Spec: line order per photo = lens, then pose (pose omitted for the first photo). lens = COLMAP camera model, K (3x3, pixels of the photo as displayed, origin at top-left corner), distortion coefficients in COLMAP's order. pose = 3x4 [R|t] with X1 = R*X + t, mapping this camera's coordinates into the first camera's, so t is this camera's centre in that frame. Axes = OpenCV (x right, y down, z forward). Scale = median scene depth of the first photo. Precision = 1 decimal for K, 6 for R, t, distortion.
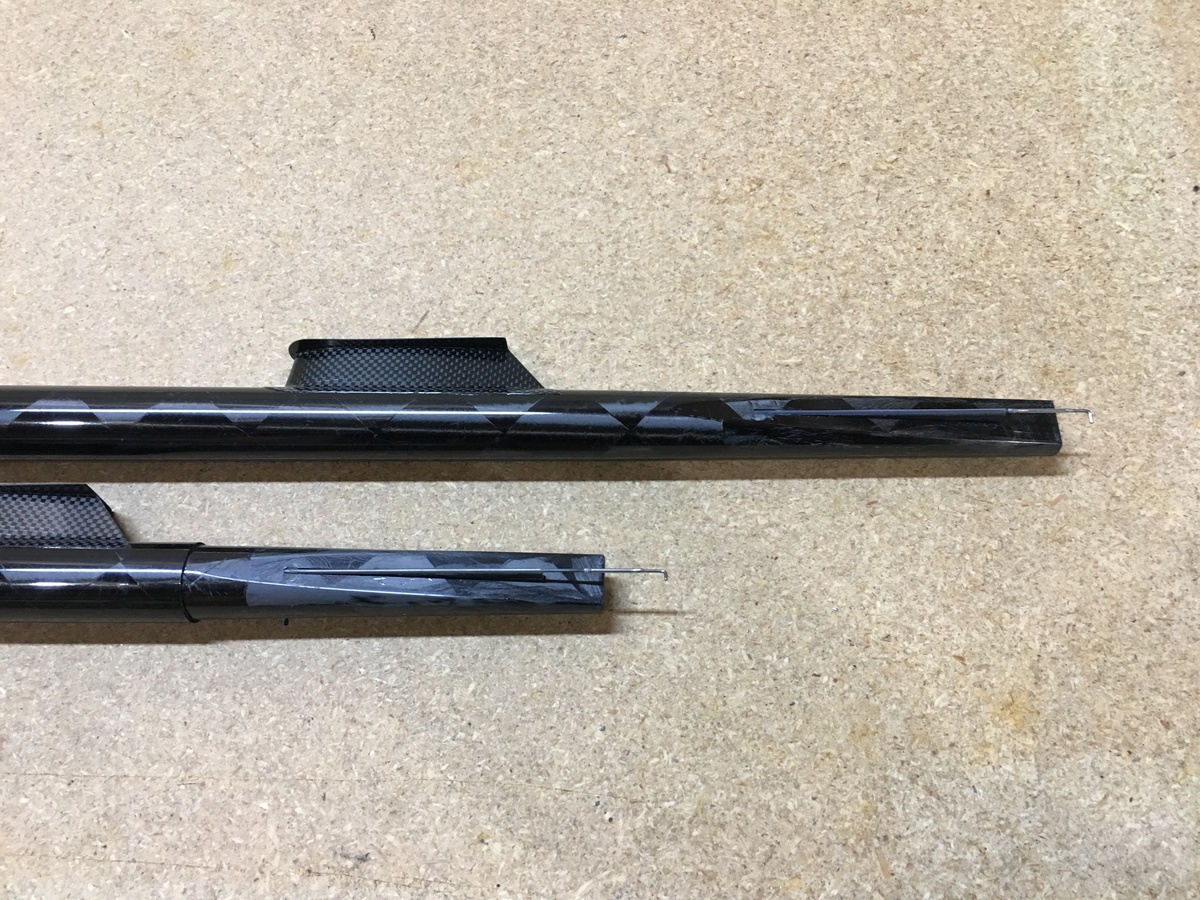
lens RADIAL K [[1005.4, 0, 602.6], [0, 1005.4, 428.7], [0, 0, 1]] dist [0.072734, -0.089760]
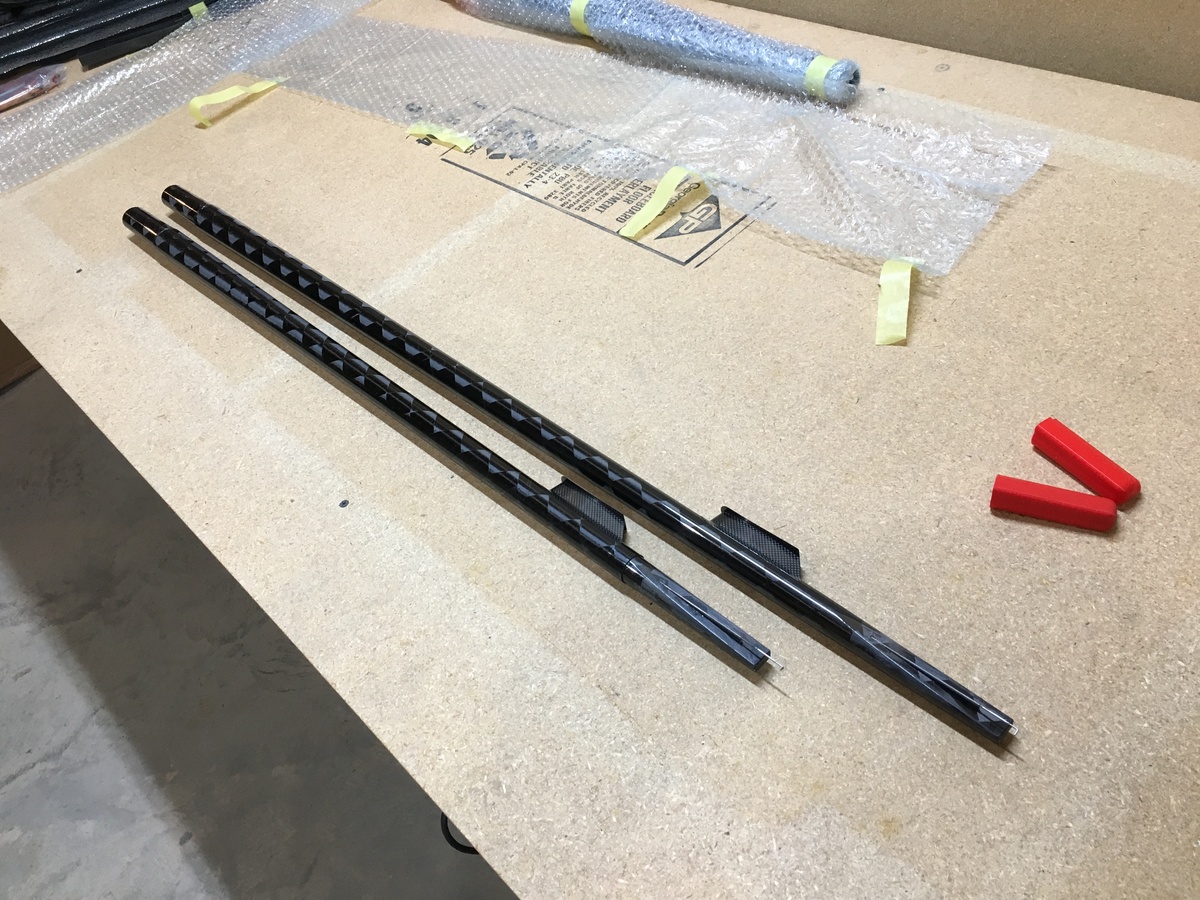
lens RADIAL K [[1005.4, 0, 602.6], [0, 1005.4, 428.7], [0, 0, 1]] dist [0.072734, -0.089760]
pose [[0.693045, 0.417293, -0.587839, 0.776431], [-0.541955, 0.839299, -0.043150, 0.013715], [0.475366, 0.348487, 0.807826, -1.027135]]
